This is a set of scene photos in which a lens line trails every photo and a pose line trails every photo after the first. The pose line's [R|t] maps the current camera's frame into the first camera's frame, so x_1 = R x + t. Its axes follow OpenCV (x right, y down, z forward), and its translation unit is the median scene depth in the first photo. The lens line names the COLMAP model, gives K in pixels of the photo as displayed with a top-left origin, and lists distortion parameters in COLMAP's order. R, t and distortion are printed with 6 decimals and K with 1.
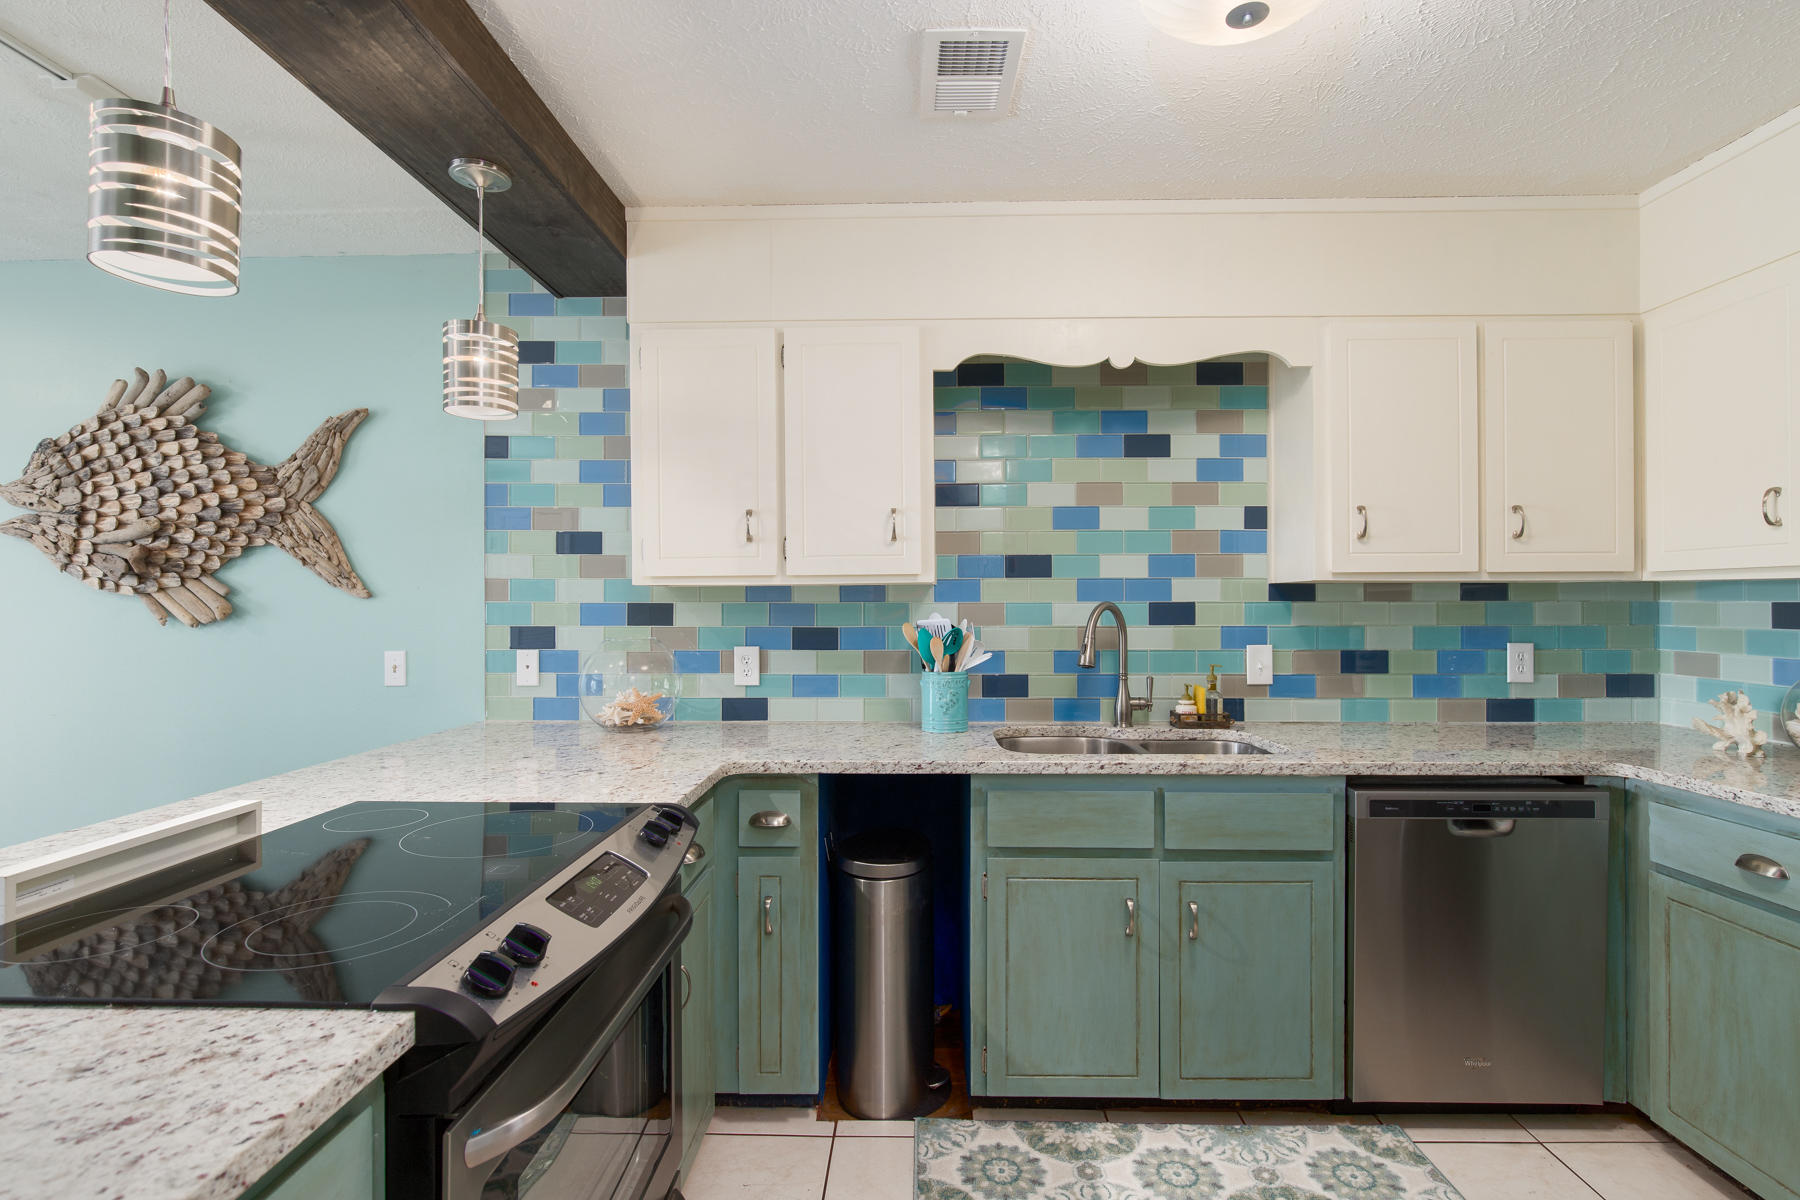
lens RADIAL K [[850.1, 0, 901.1], [0, 850.1, 603.3], [0, 0, 1]] dist [-0.004213, 0.002006]
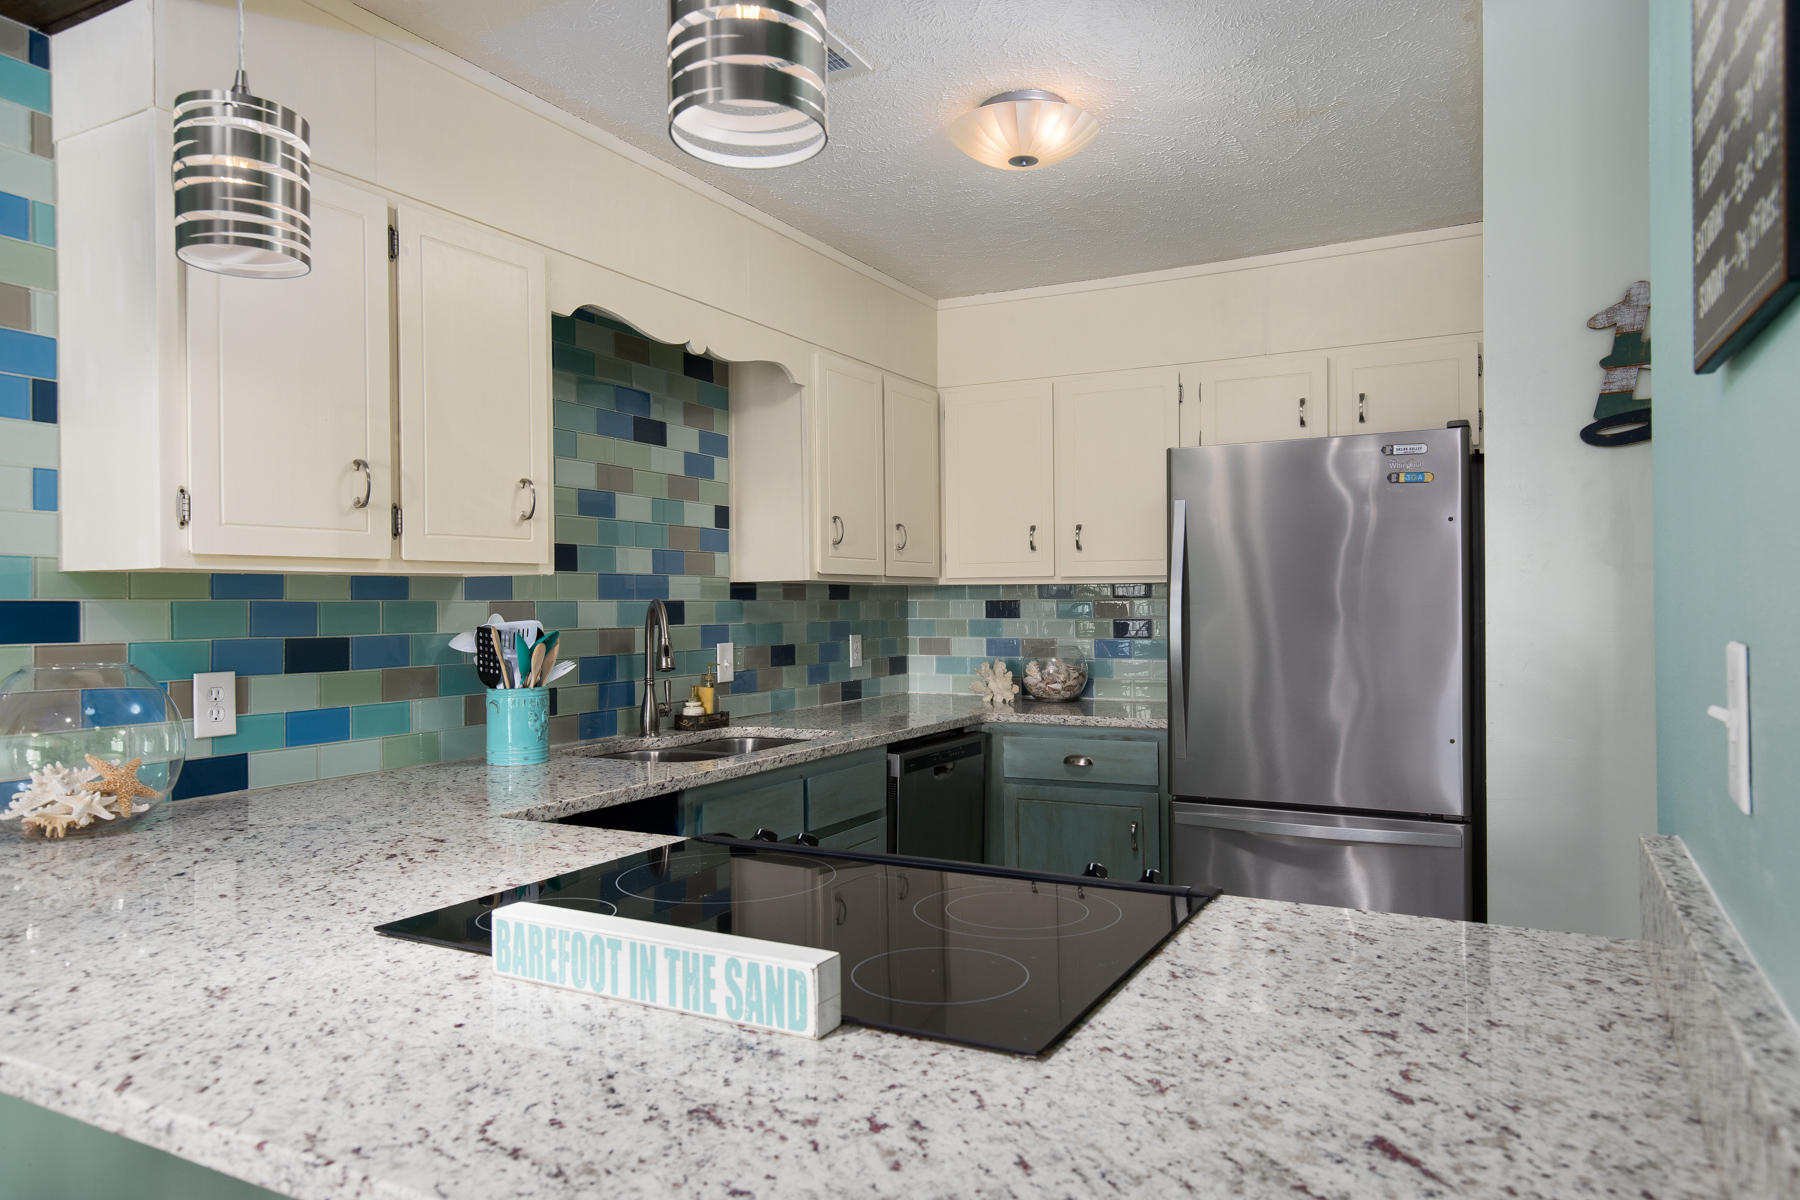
lens RADIAL K [[1165.1, 0, 908.1], [0, 1165.1, 595.9], [0, 0, 1]] dist [0.006805, -0.000490]
pose [[0.445672, 0.005678, 0.895178, -0.720417], [0.009002, 0.999901, -0.010824, 0.009744], [-0.895151, 0.012882, 0.445577, 0.184495]]
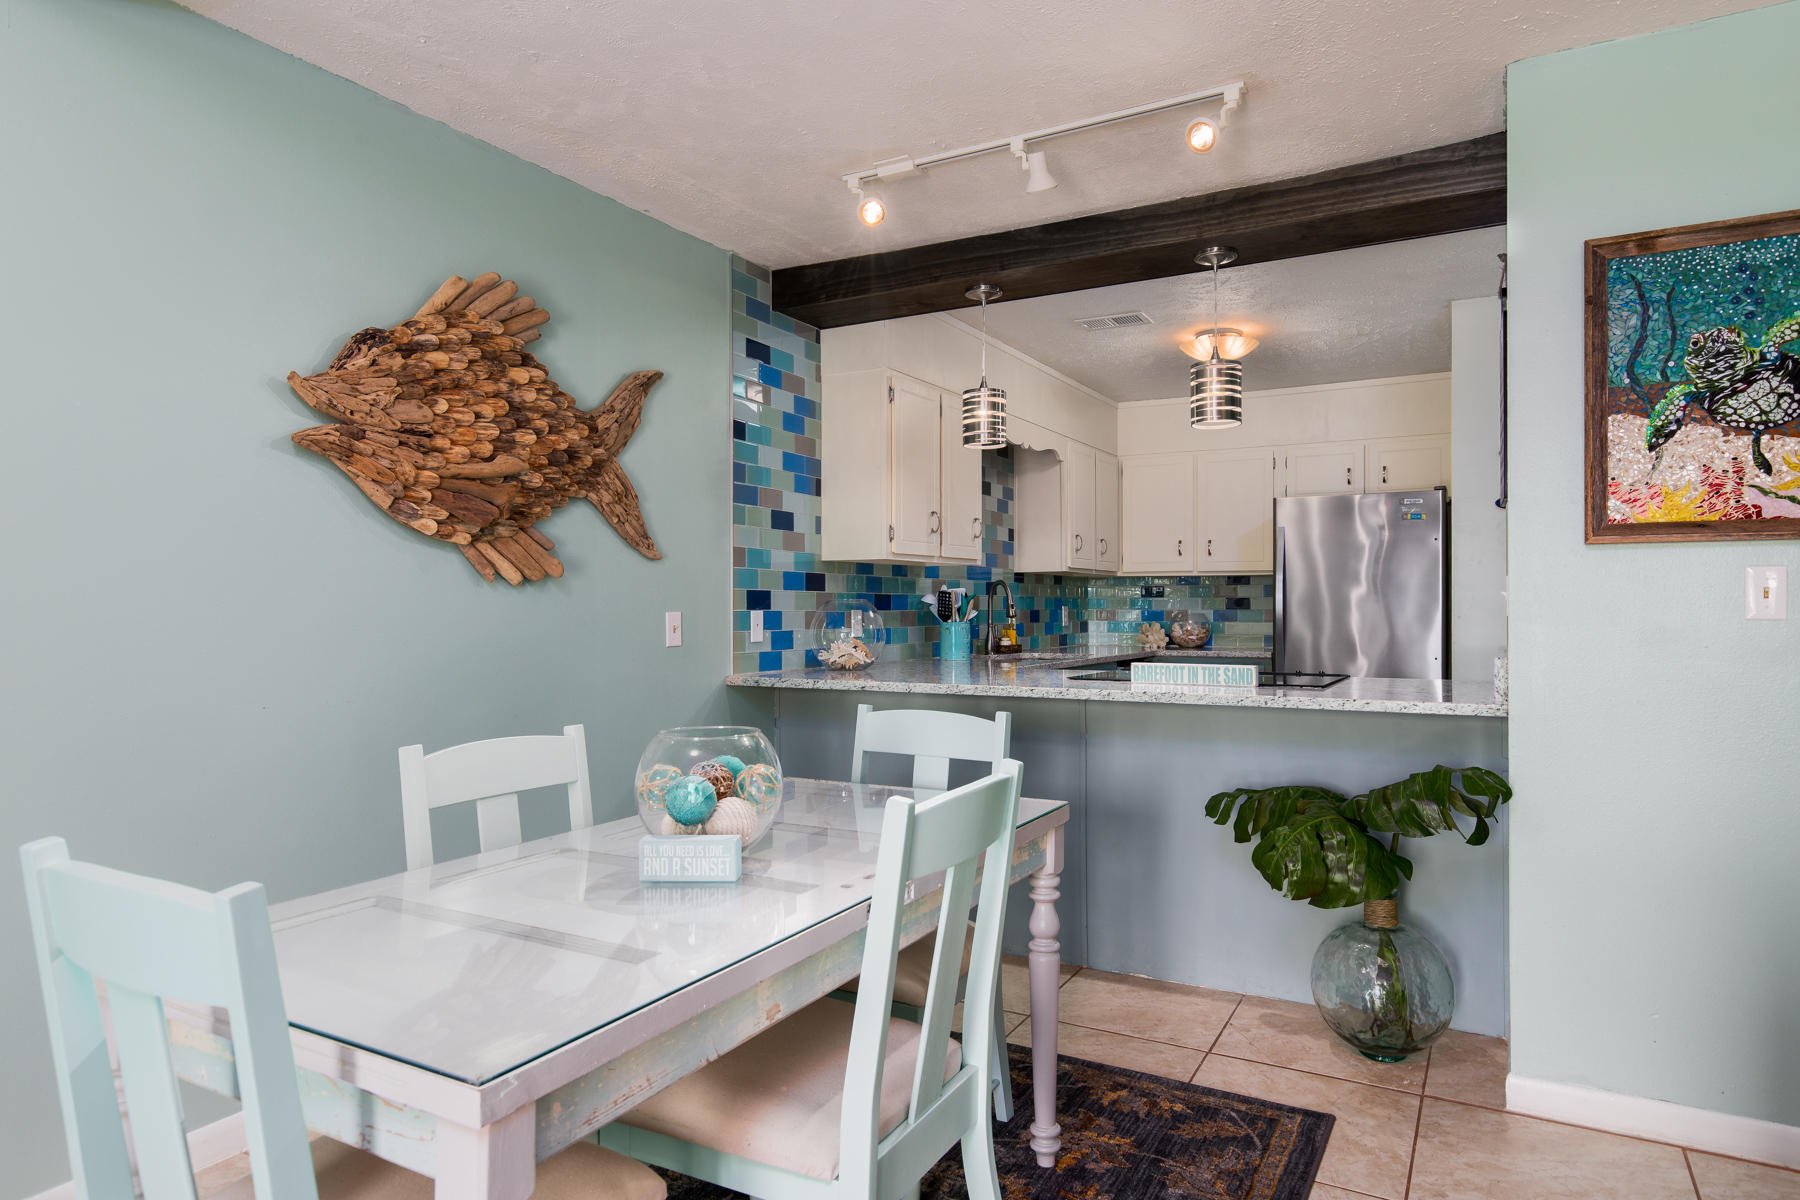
lens RADIAL K [[1077.2, 0, 890.9], [0, 1077.2, 595.4], [0, 0, 1]] dist [0.023539, -0.000168]
pose [[0.475202, 0.012322, 0.879790, -1.668223], [0.000344, 0.999899, -0.014191, 0.056308], [-0.879877, 0.007046, 0.475150, 0.153400]]
